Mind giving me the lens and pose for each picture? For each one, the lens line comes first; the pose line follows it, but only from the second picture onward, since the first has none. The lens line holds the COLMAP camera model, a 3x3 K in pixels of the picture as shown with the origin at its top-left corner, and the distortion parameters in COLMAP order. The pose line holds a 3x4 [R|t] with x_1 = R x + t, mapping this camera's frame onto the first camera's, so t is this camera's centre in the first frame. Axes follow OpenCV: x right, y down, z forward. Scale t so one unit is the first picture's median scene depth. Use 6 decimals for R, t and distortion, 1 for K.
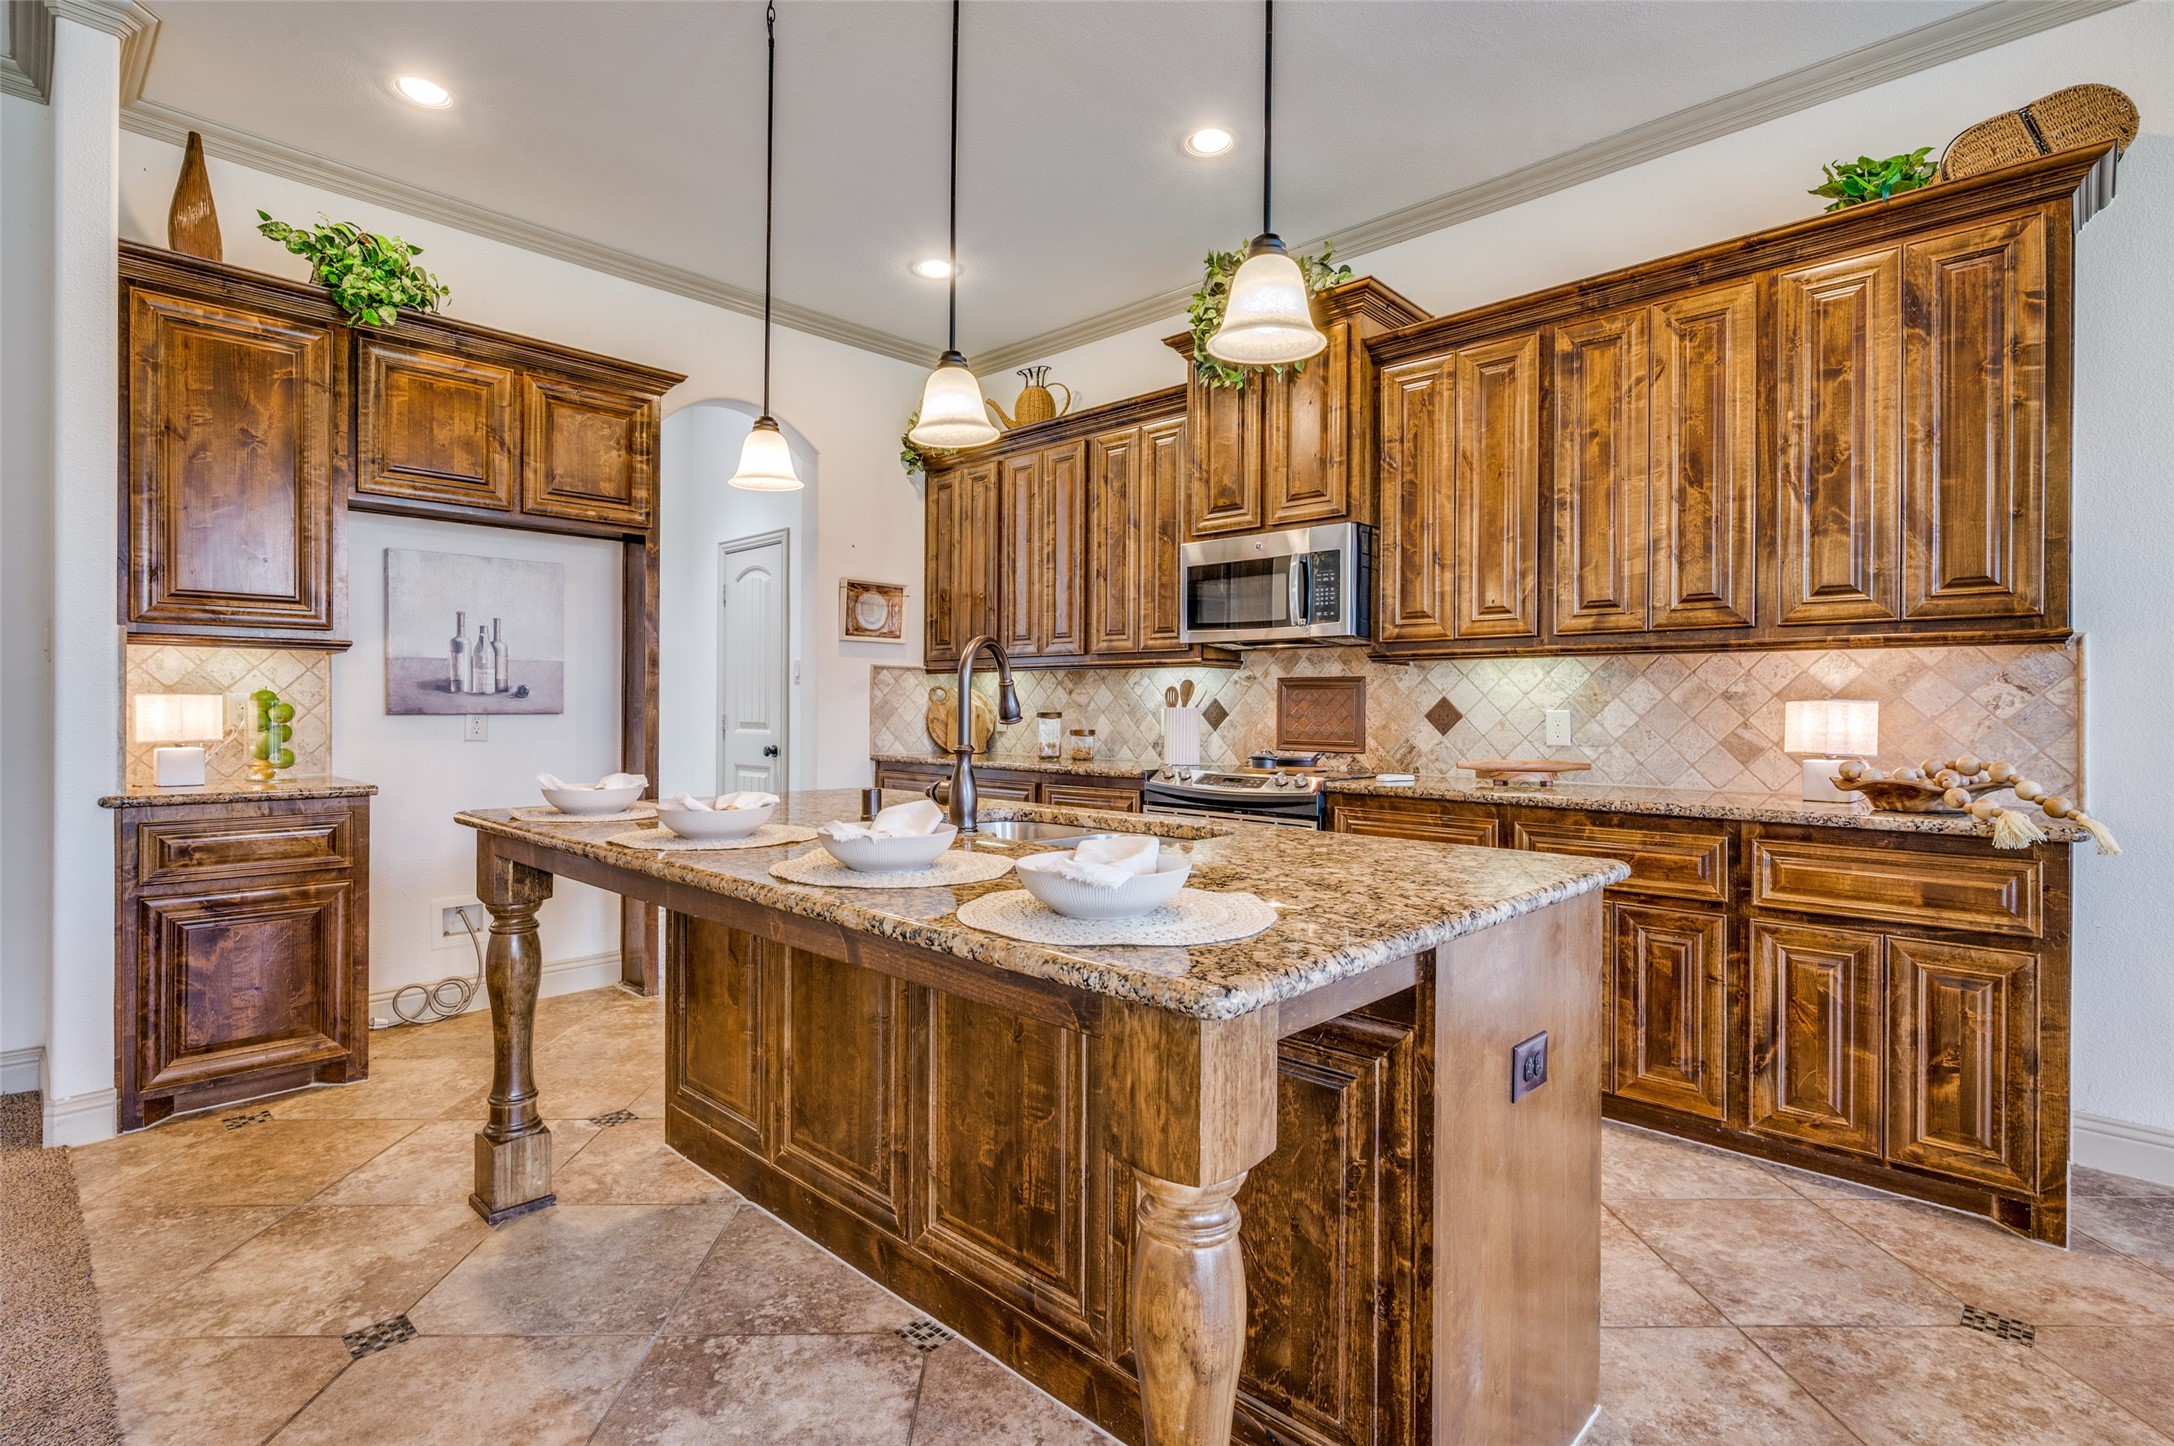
lens RADIAL K [[1050.4, 0, 1086.8], [0, 1050.4, 705.9], [0, 0, 1]] dist [-0.003471, -0.002305]
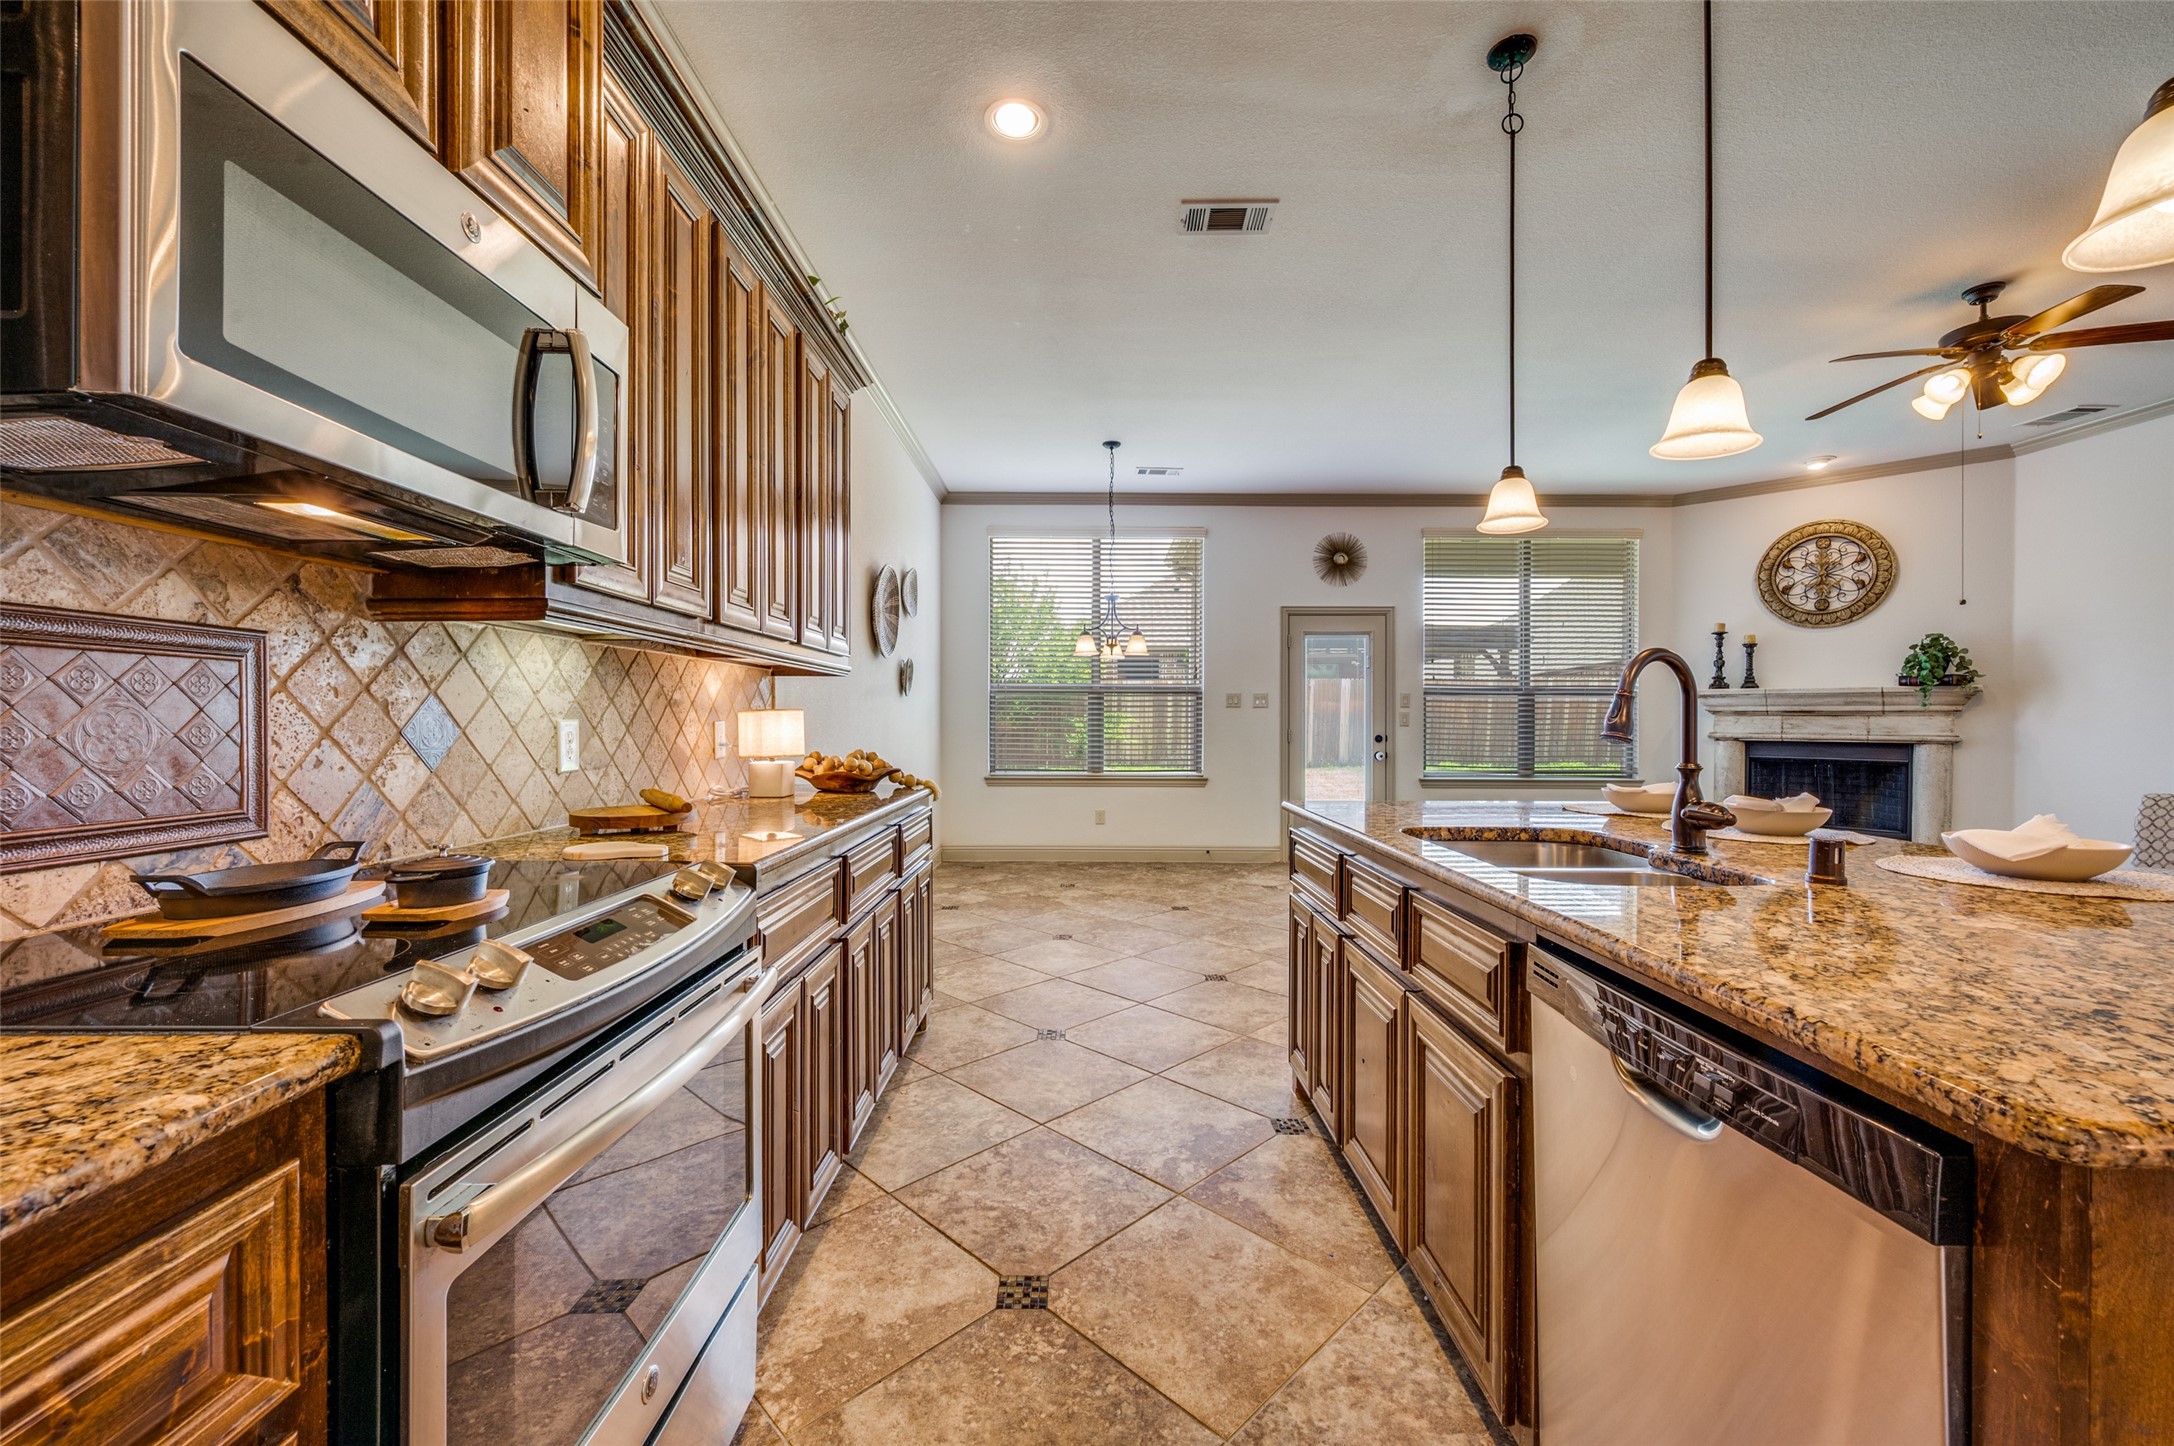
lens RADIAL K [[855.5, 0, 1084.8], [0, 855.5, 722.8], [0, 0, 1]] dist [-0.002533, 0.000183]
pose [[-0.688643, -0.010574, 0.725023, -0.199755], [-0.009156, 0.999941, 0.005887, 0.000091], [-0.725043, -0.002585, -0.688699, 1.260194]]
